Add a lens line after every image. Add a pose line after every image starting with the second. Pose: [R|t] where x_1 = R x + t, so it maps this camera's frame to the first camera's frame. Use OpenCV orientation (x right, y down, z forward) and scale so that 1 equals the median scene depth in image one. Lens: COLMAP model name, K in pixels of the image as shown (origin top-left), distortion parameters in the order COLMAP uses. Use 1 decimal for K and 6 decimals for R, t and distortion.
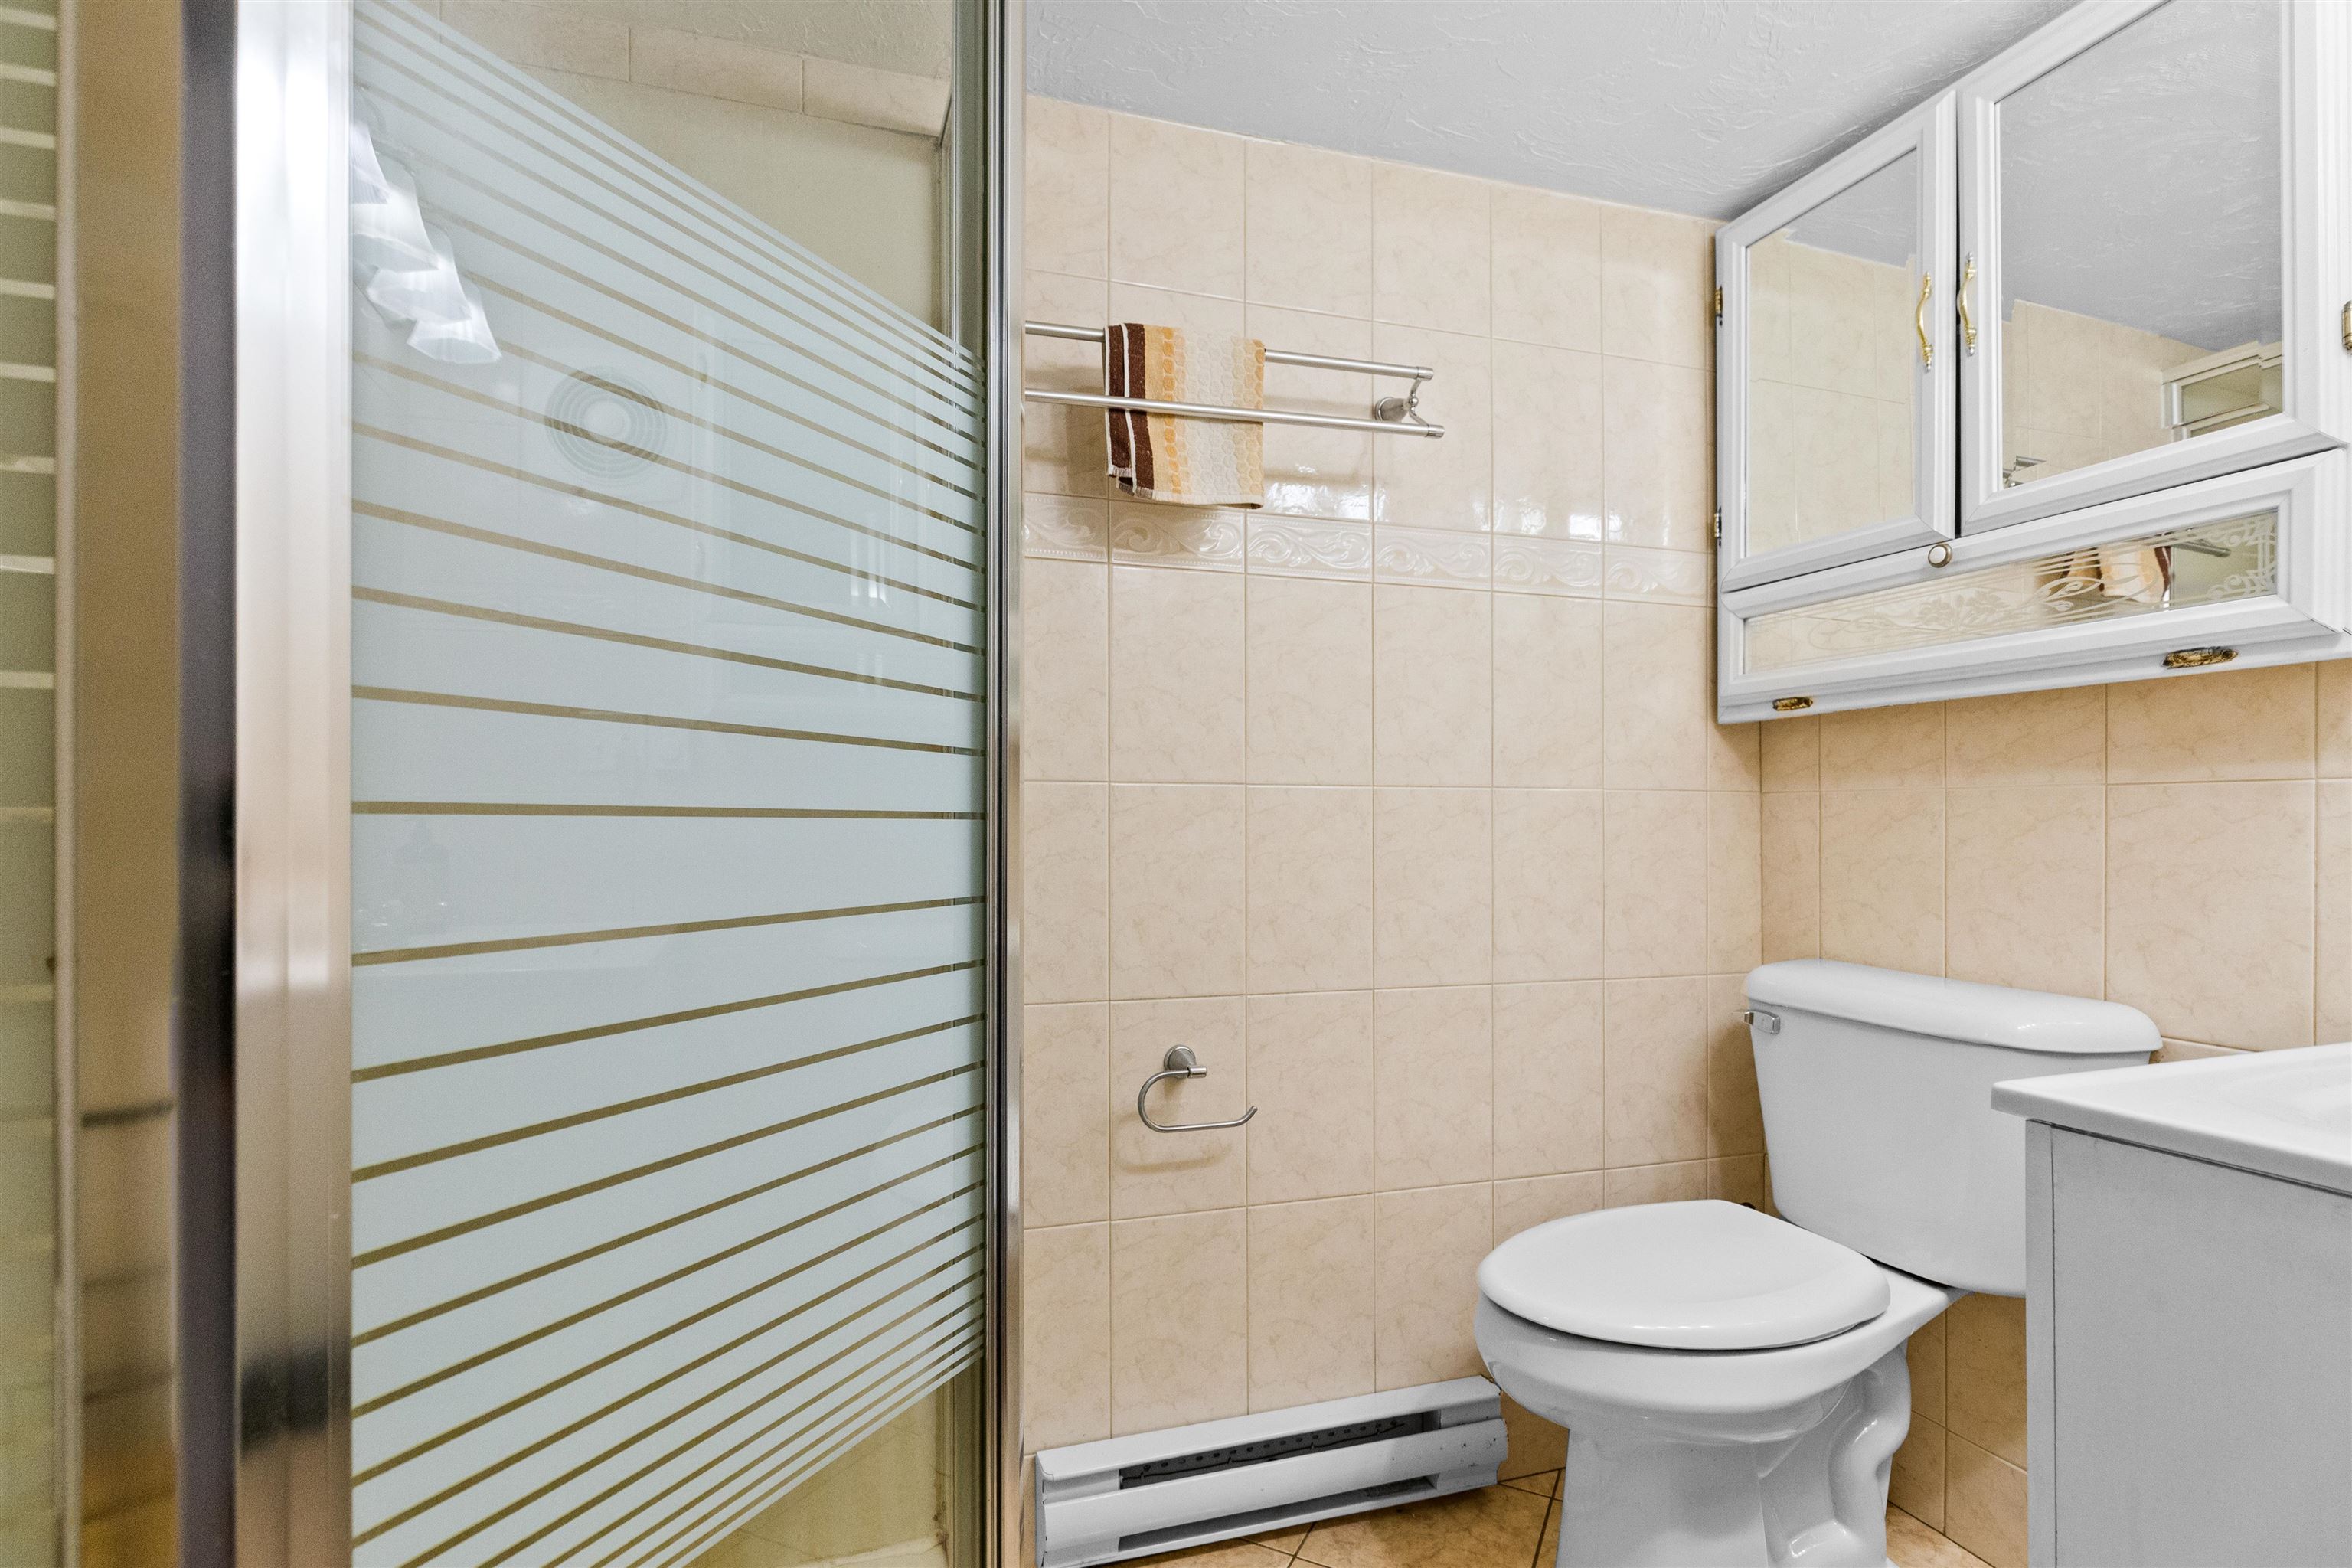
lens RADIAL K [[1127.4, 0, 1173.3], [0, 1127.4, 848.2], [0, 0, 1]] dist [-0.002828, -0.000533]
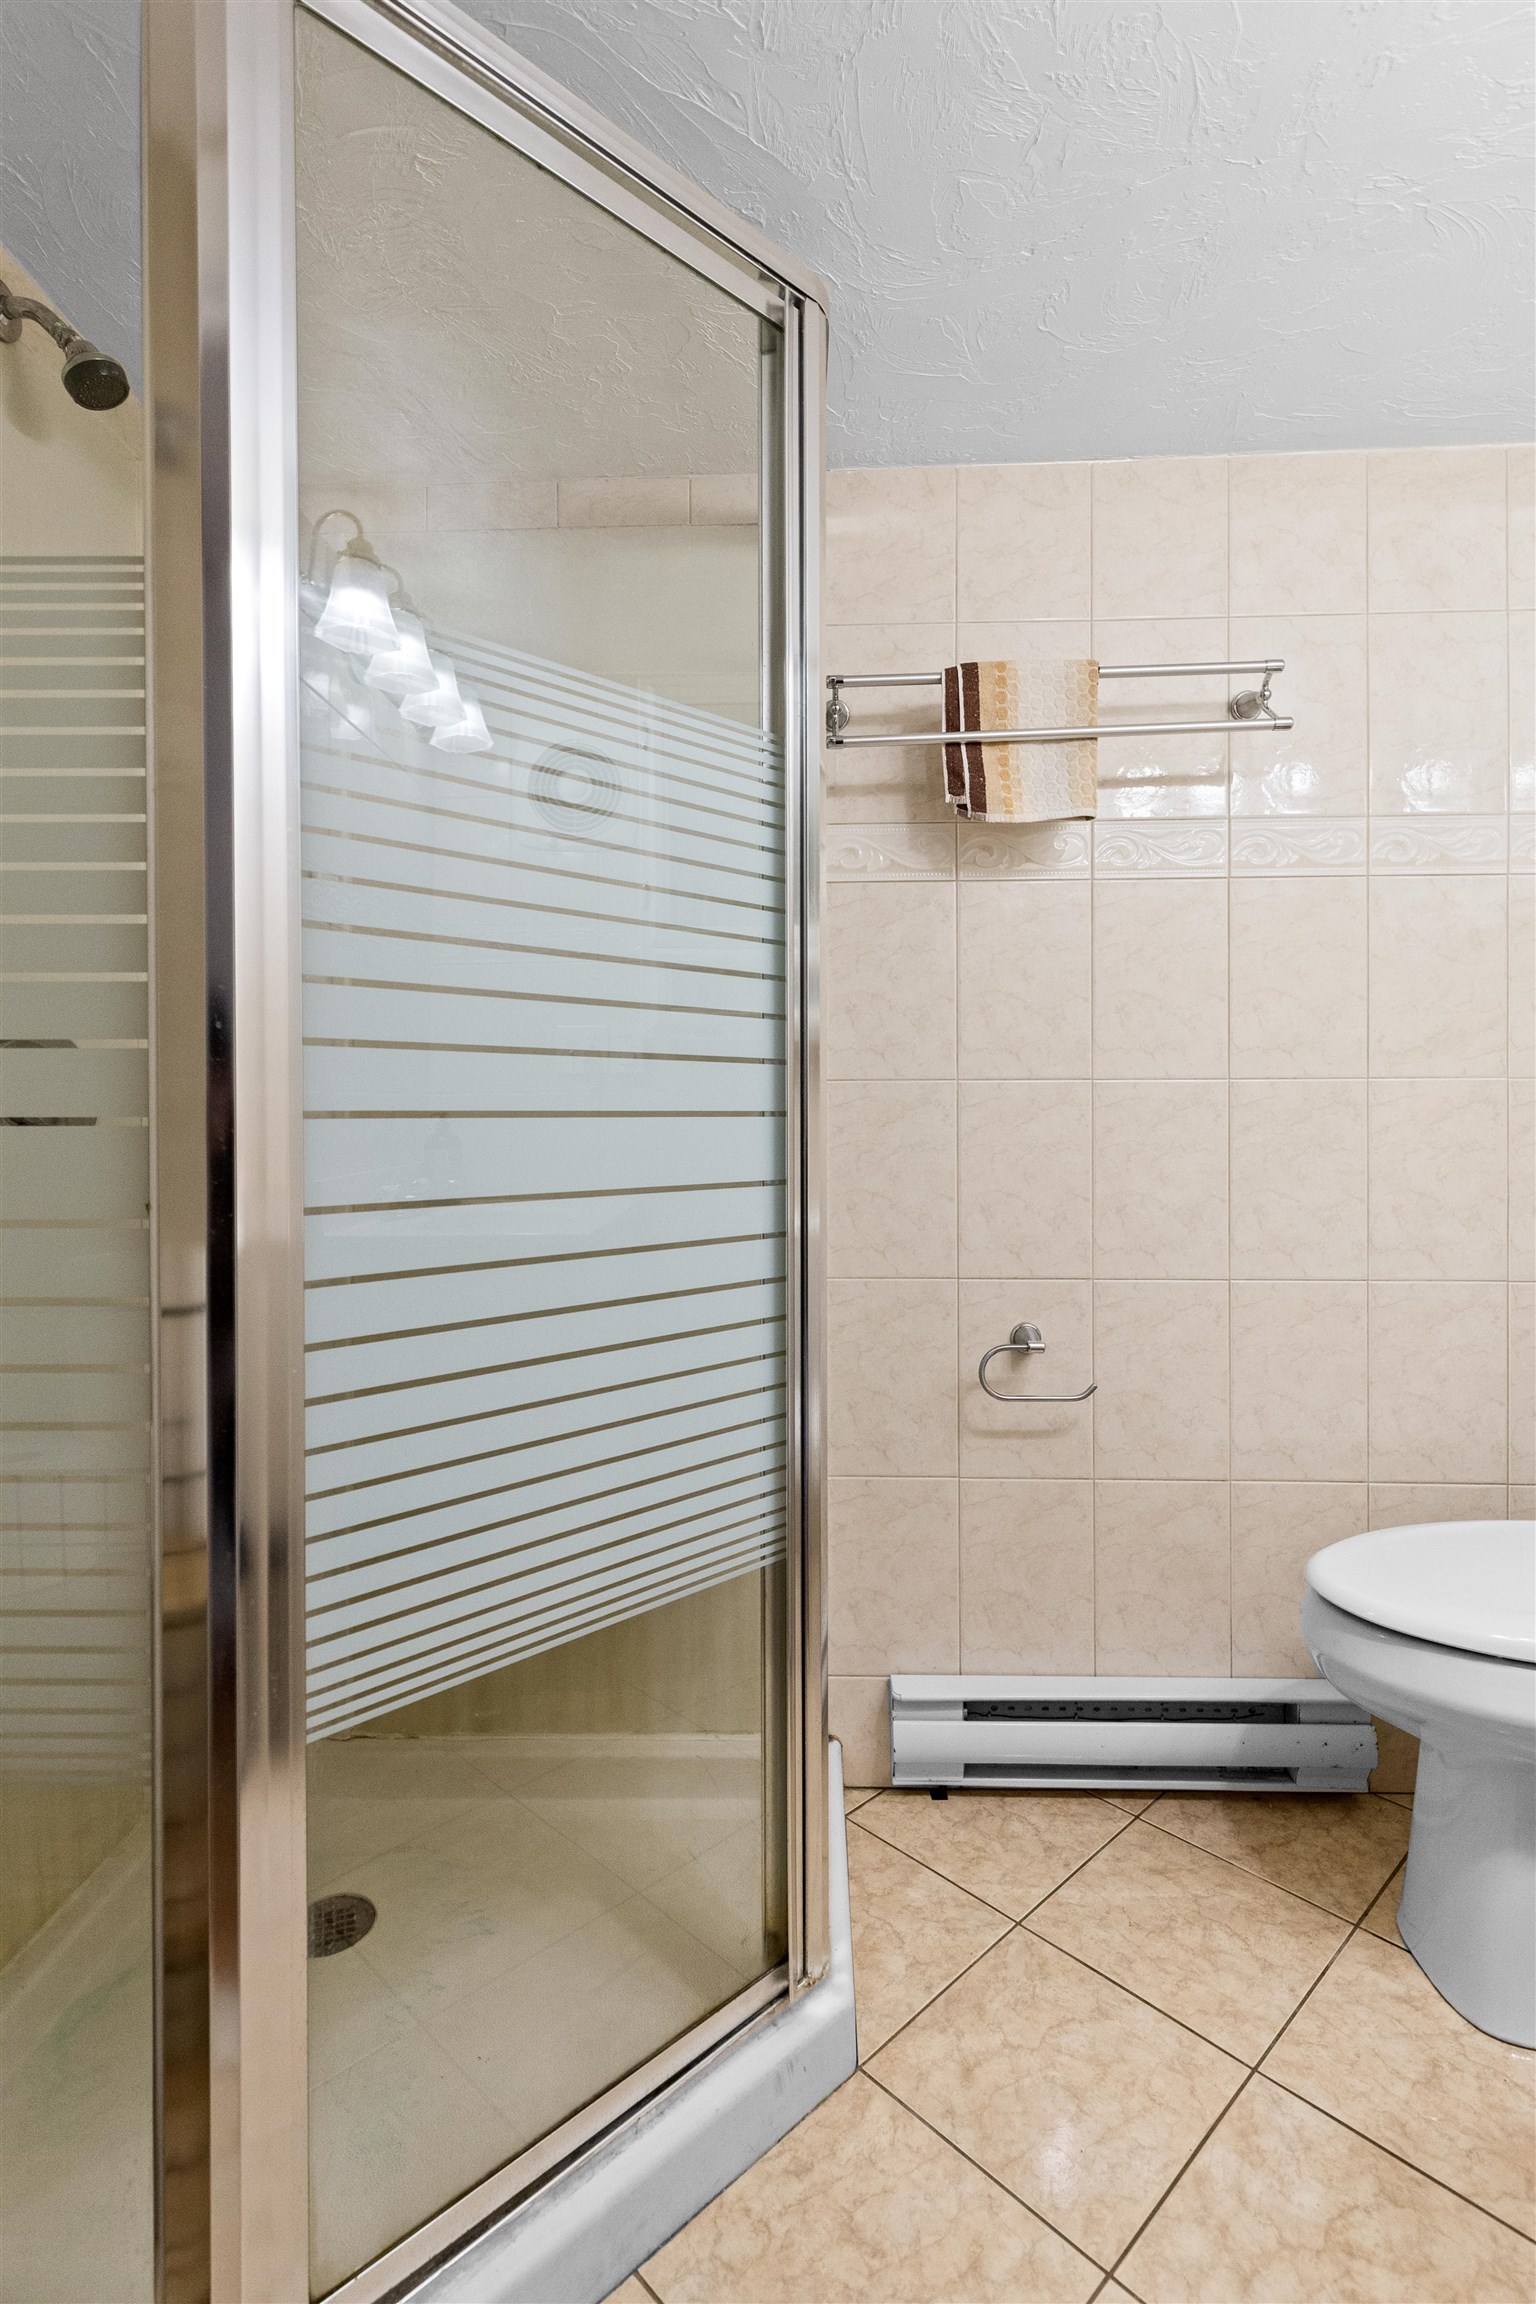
lens RADIAL K [[1099.6, 0, 768.0], [0, 1099.6, 1152.0], [0, 0, 1]] dist [0.003345, -0.000129]
pose [[0.944357, 0.005961, -0.328870, 0.122539], [-0.001883, 0.999917, 0.012715, -0.001608], [0.328918, -0.011389, 0.944290, -0.075811]]
